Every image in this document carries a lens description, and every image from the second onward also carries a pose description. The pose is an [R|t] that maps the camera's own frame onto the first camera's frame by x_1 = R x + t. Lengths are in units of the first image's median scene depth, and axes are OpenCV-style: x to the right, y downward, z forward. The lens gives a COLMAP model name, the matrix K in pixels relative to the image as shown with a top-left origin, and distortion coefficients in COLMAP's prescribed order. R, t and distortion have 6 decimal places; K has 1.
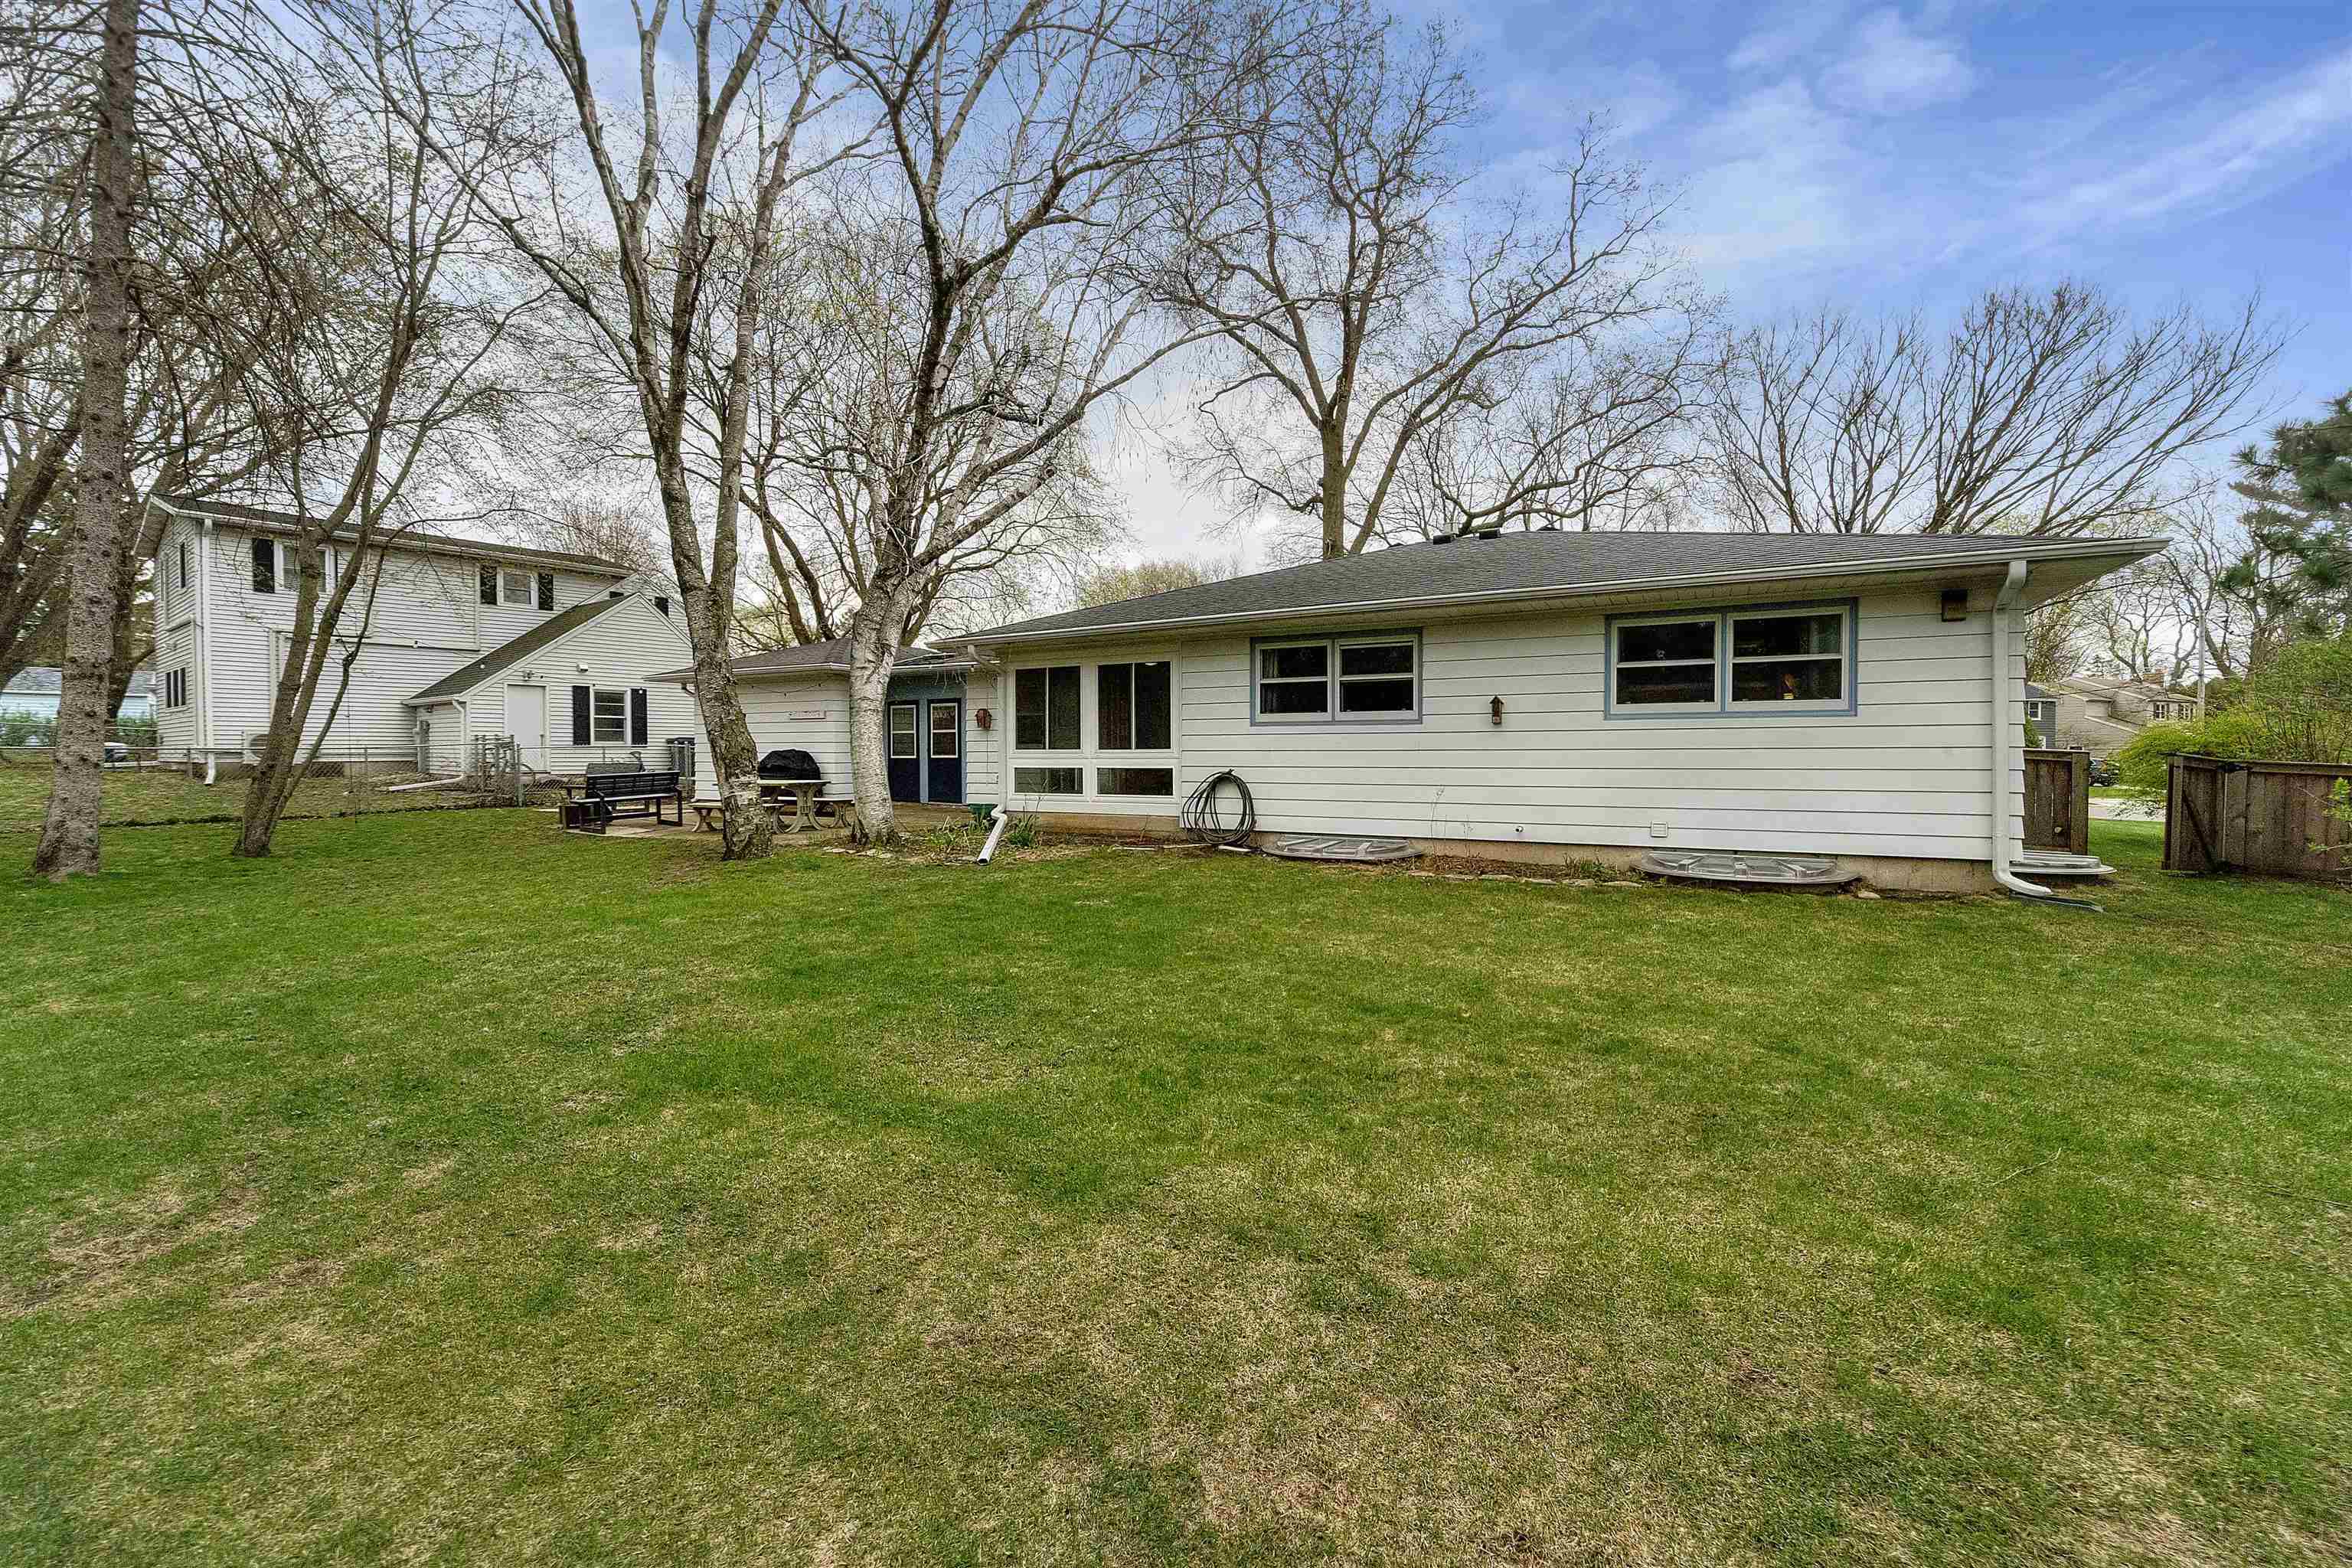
lens RADIAL K [[939.9, 0, 1179.1], [0, 939.9, 759.5], [0, 0, 1]] dist [-0.000116, -0.000362]
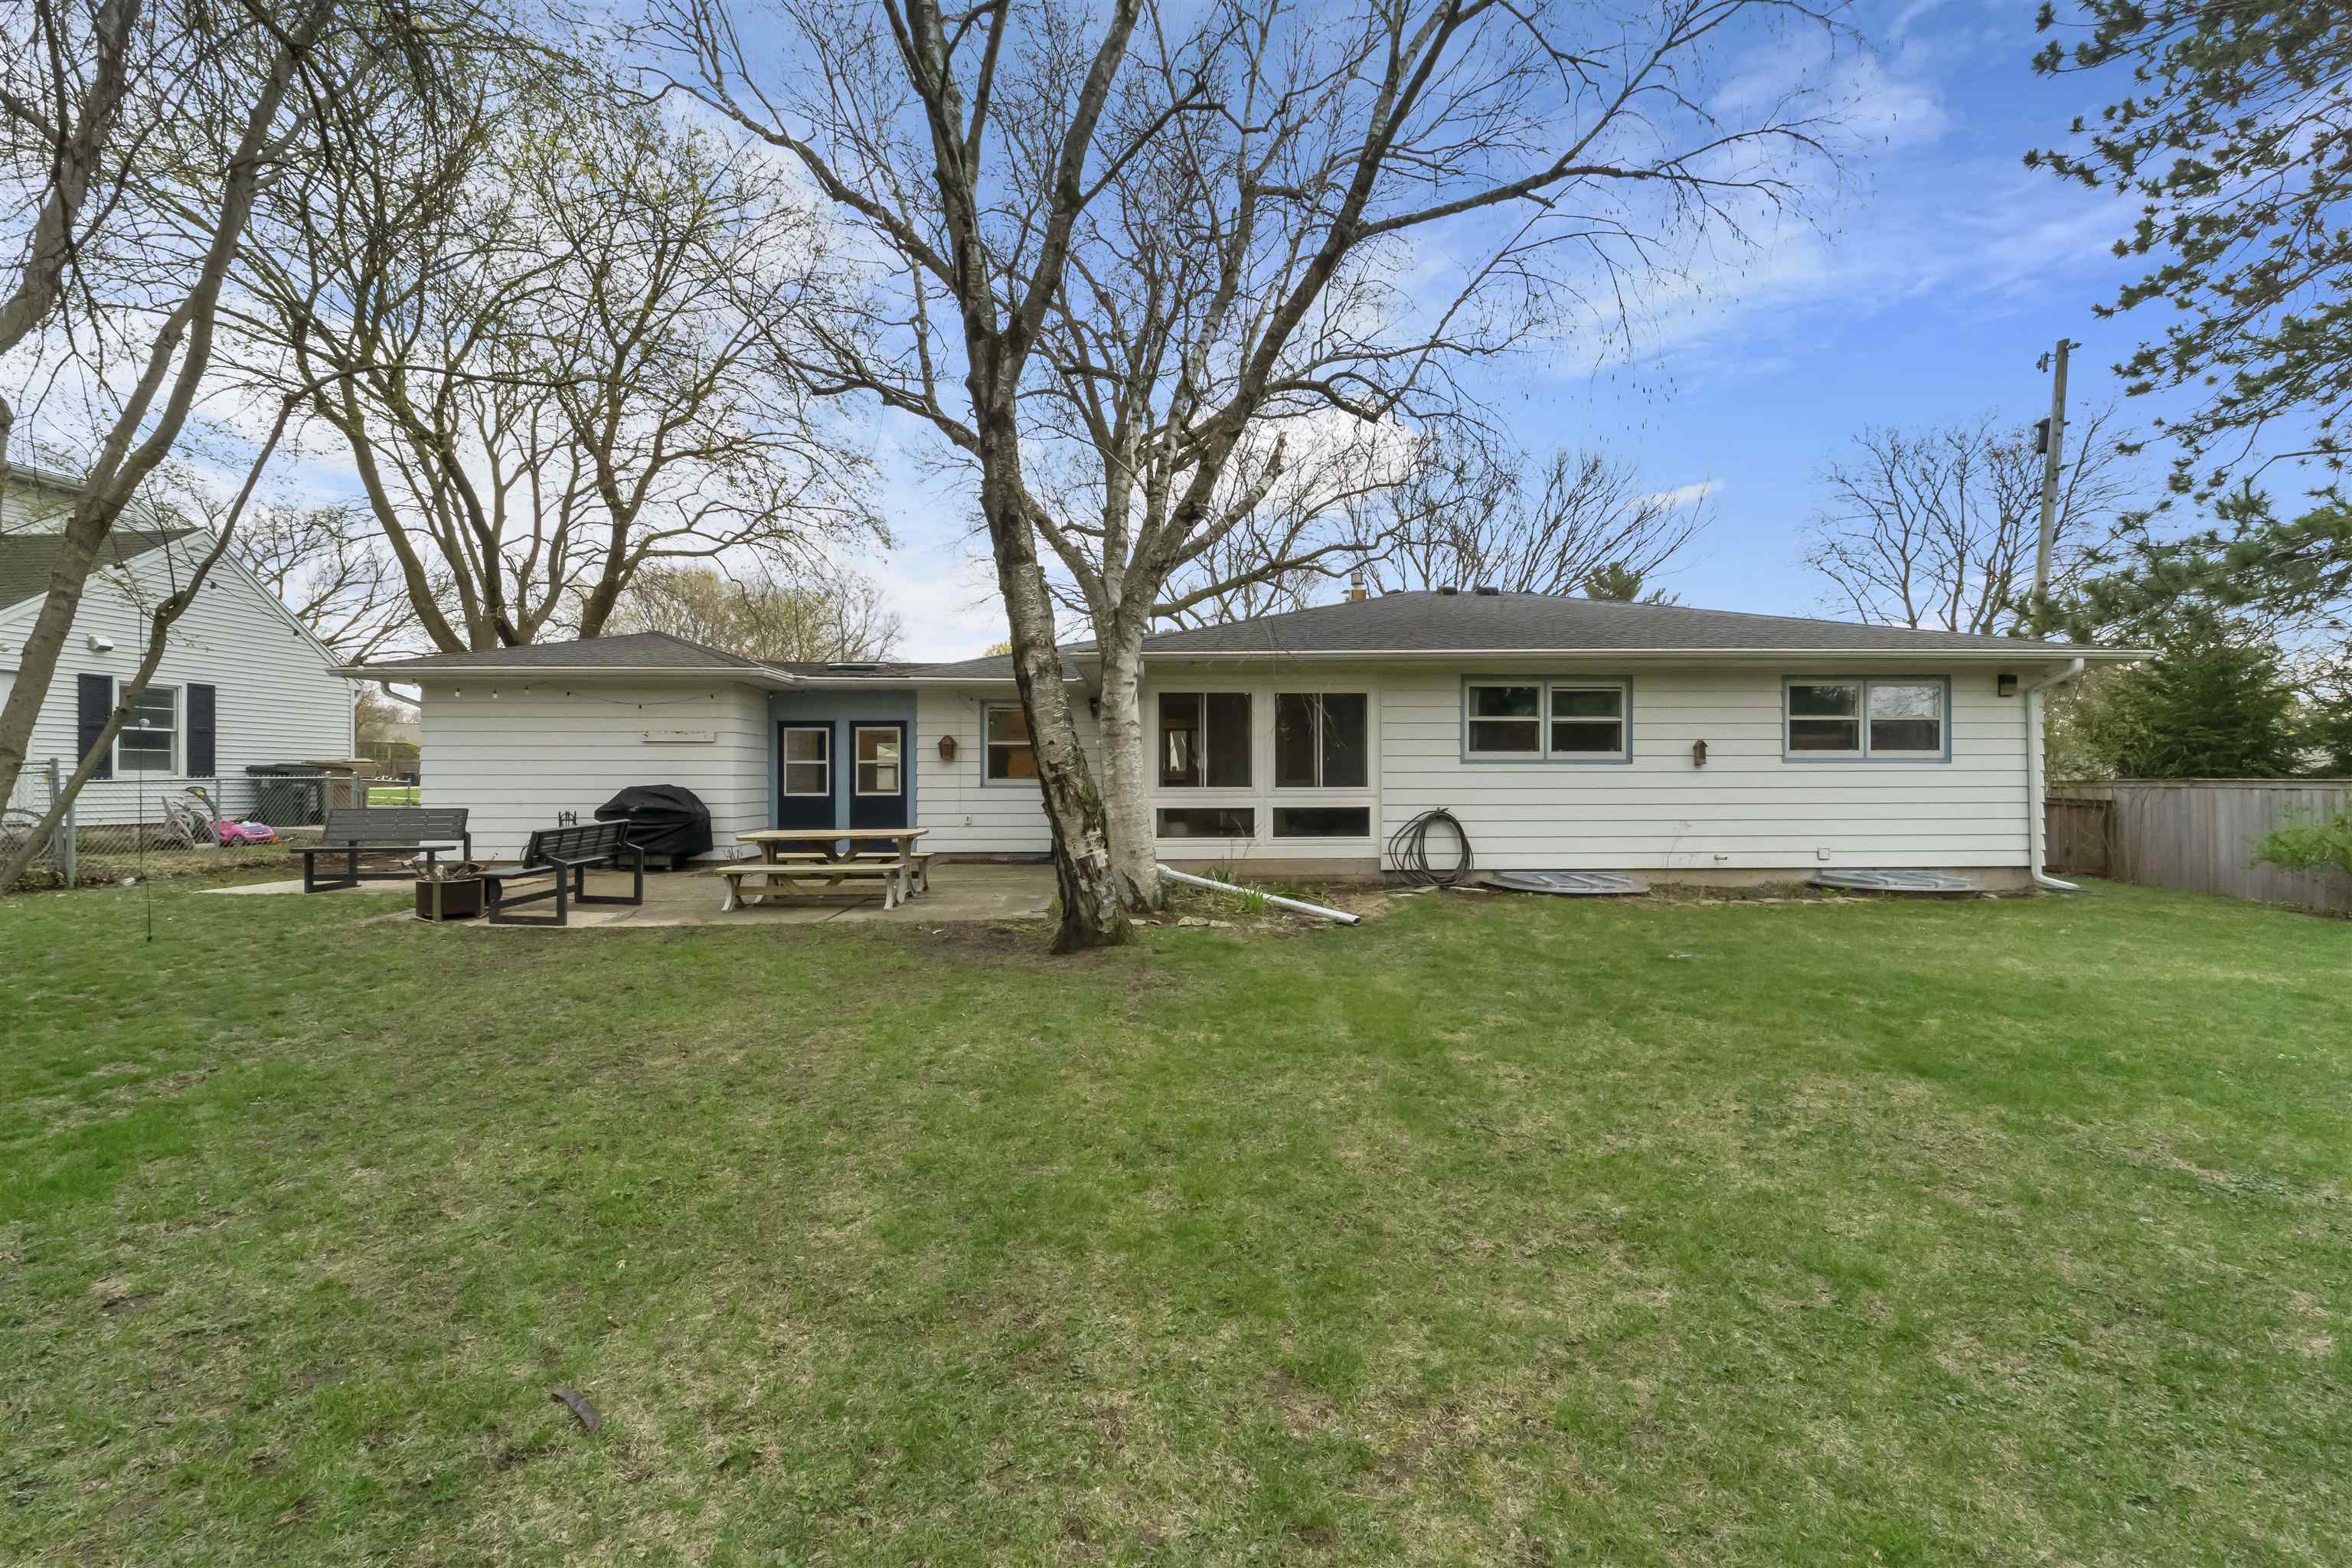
lens RADIAL K [[939.9, 0, 1179.1], [0, 939.9, 759.5], [0, 0, 1]] dist [-0.000116, -0.000362]
pose [[0.857580, 0.013962, 0.514161, -0.667393], [0.003874, 0.999428, -0.033602, -0.007539], [-0.514336, 0.030809, 0.857035, 0.300654]]
